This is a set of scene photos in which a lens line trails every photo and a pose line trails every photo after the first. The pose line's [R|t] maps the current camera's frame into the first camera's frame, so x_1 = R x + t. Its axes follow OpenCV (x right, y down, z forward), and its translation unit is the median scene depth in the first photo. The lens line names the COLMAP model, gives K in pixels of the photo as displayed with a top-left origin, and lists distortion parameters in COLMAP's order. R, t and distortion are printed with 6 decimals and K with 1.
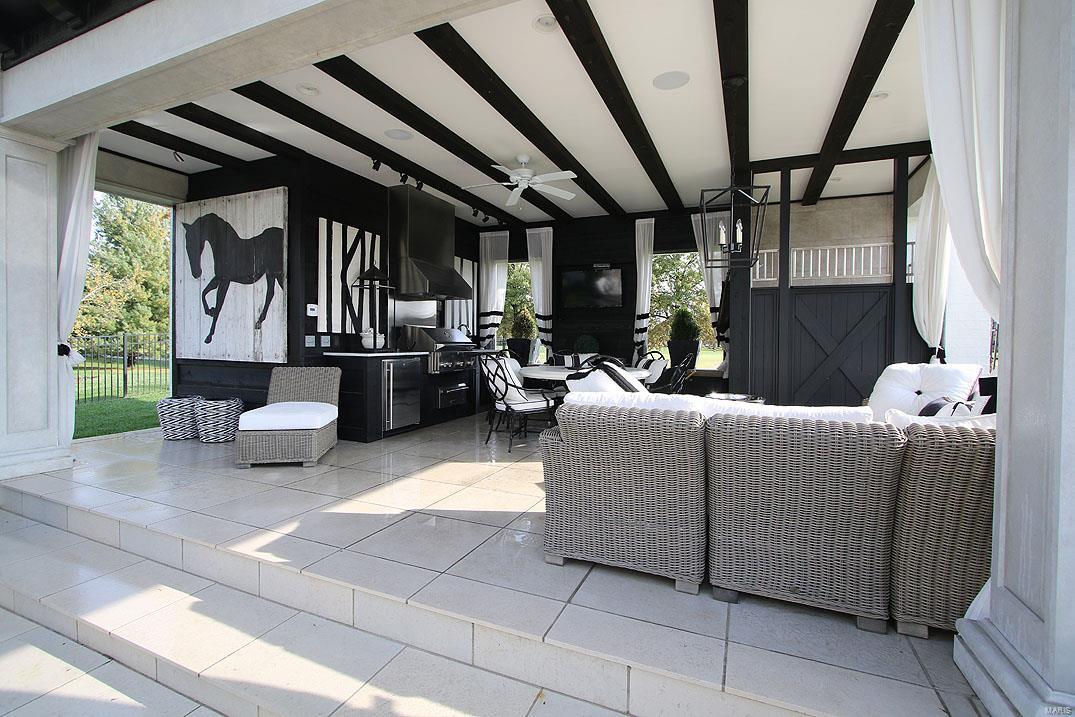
lens RADIAL K [[509.9, 0, 509.9], [0, 509.9, 349.0], [0, 0, 1]] dist [-0.024897, 0.004824]
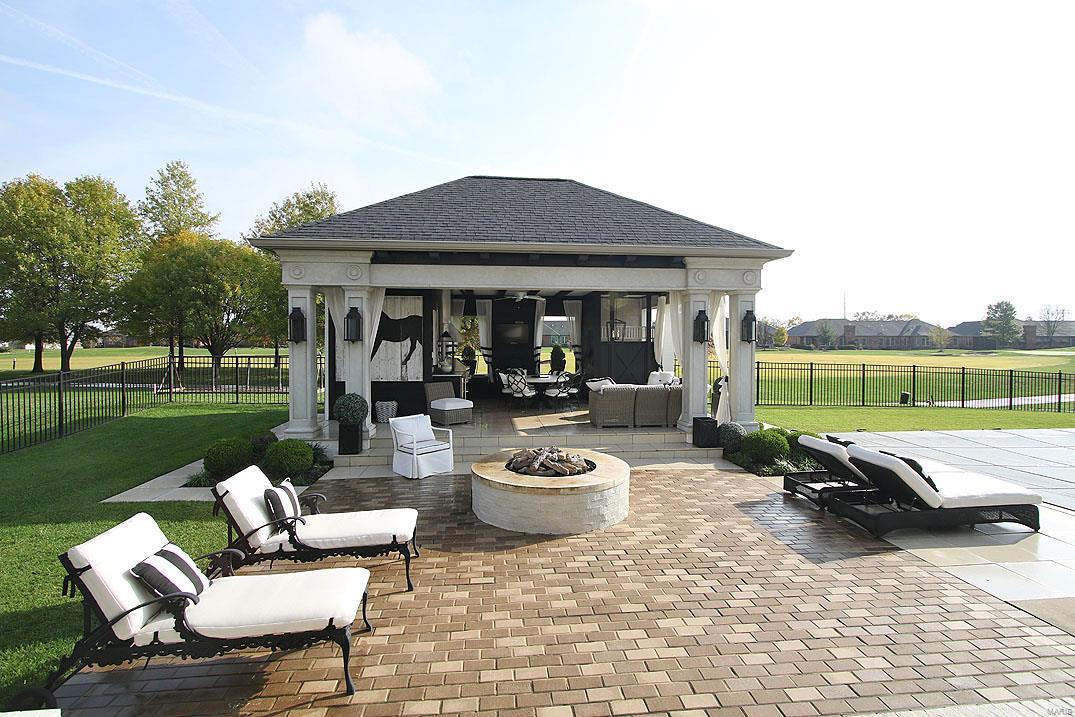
lens RADIAL K [[509.9, 0, 557.6], [0, 509.9, 346.2], [0, 0, 1]] dist [-0.024897, 0.004824]
pose [[0.839868, -0.013638, 0.542620, -1.063347], [0.014908, 0.999887, 0.002056, -0.106395], [-0.542587, 0.006363, 0.839976, -0.984856]]
